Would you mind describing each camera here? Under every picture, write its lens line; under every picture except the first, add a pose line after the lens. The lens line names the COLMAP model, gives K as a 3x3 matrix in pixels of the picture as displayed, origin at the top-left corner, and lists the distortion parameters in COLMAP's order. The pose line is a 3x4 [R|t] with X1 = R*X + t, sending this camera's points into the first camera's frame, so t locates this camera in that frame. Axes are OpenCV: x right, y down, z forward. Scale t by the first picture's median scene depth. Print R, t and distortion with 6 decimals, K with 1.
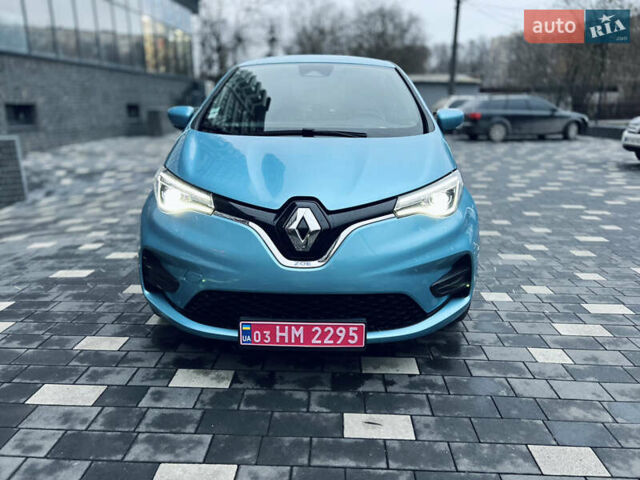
lens RADIAL K [[478.8, 0, 321.0], [0, 478.8, 239.6], [0, 0, 1]] dist [0.059551, -0.068189]
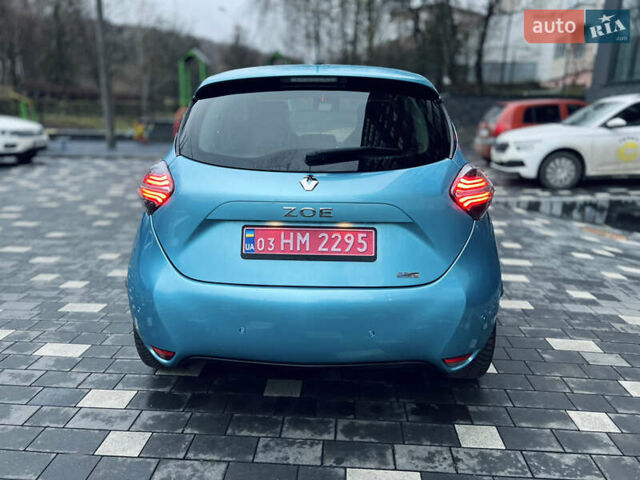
lens RADIAL K [[478.8, 0, 321.0], [0, 478.8, 239.6], [0, 0, 1]] dist [0.059551, -0.068189]
pose [[-0.999534, -0.024393, 0.018330, -0.031905], [-0.011795, 0.862929, 0.505187, -0.855786], [-0.028140, 0.504736, -0.862815, 2.884248]]
